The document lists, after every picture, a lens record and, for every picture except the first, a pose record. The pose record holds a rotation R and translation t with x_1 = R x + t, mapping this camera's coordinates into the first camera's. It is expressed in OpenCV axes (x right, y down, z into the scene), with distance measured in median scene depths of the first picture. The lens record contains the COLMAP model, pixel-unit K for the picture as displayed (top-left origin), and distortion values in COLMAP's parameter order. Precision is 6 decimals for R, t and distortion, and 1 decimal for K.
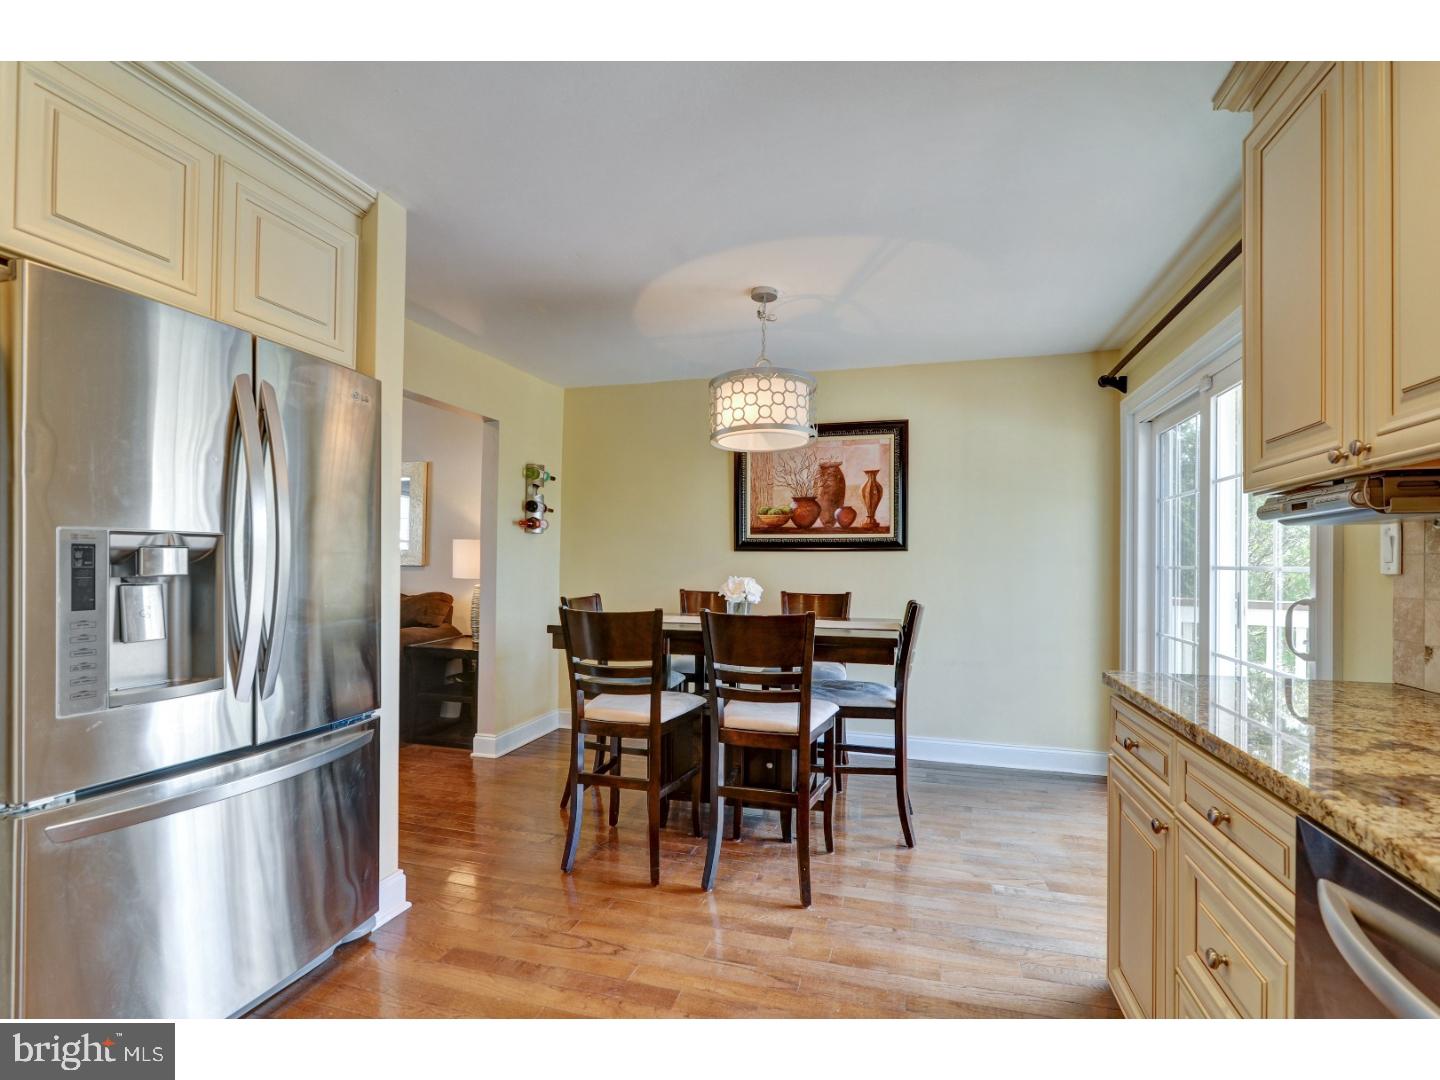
lens RADIAL K [[666.5, 0, 722.2], [0, 666.5, 557.9], [0, 0, 1]] dist [-0.003941, -0.000423]
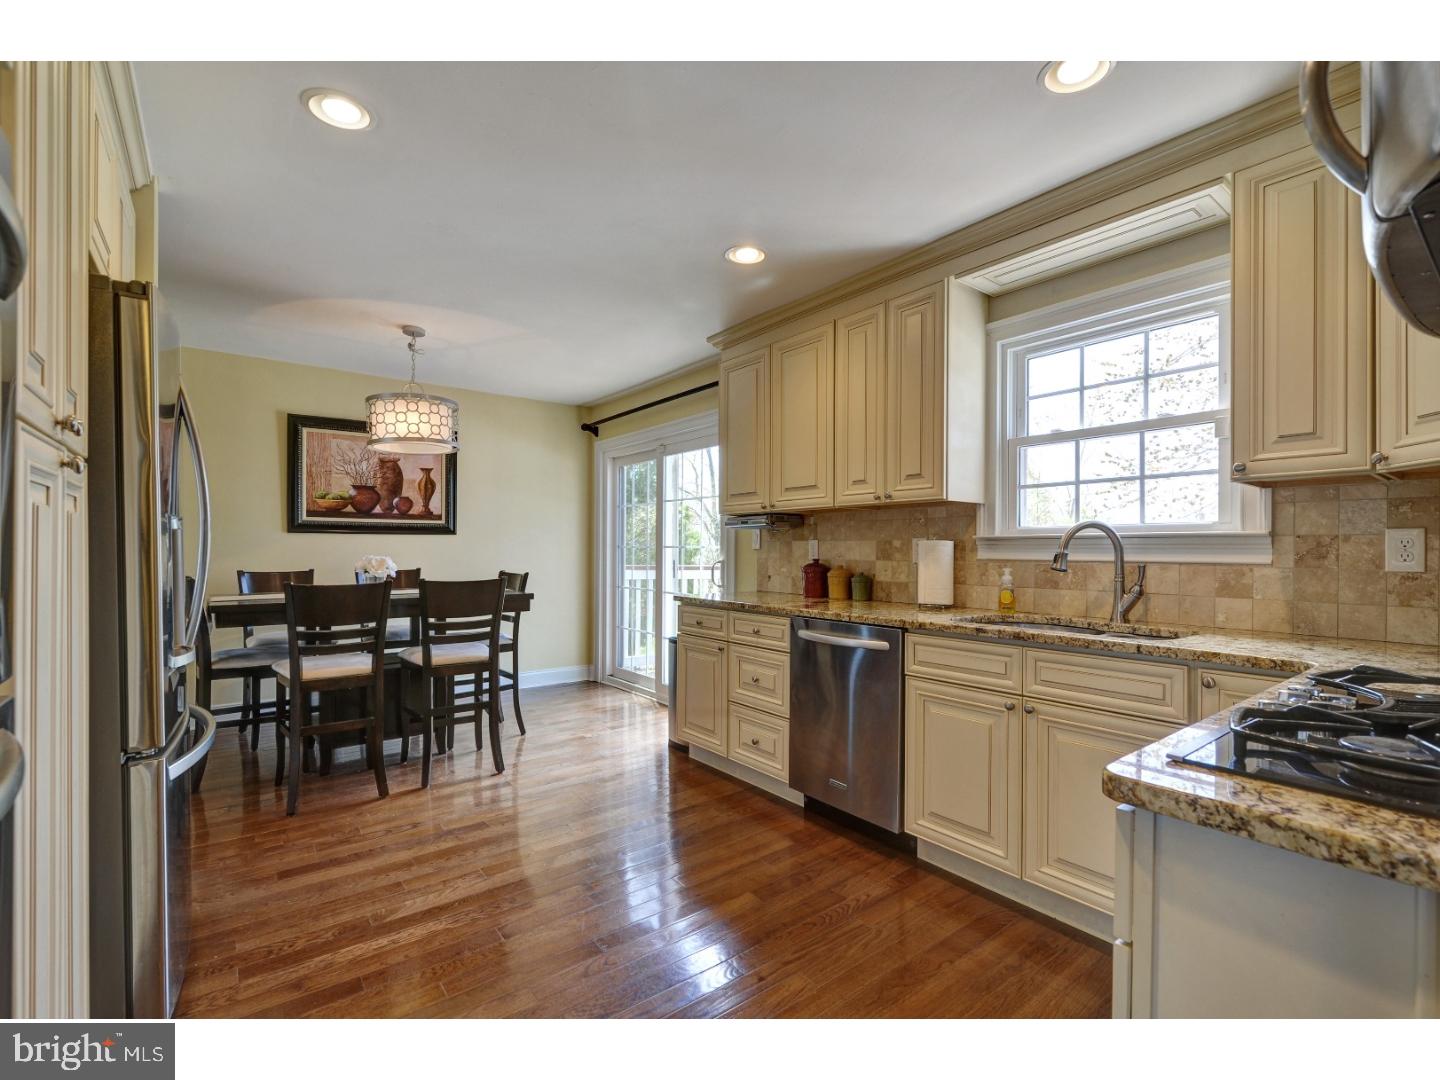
lens RADIAL K [[657.8, 0, 722.9], [0, 657.8, 550.4], [0, 0, 1]] dist [-0.000738, -0.000008]
pose [[0.591039, -0.006703, 0.806615, -0.426966], [-0.007113, 0.999883, 0.013521, -0.001033], [-0.806612, -0.013729, 0.590922, -0.151517]]
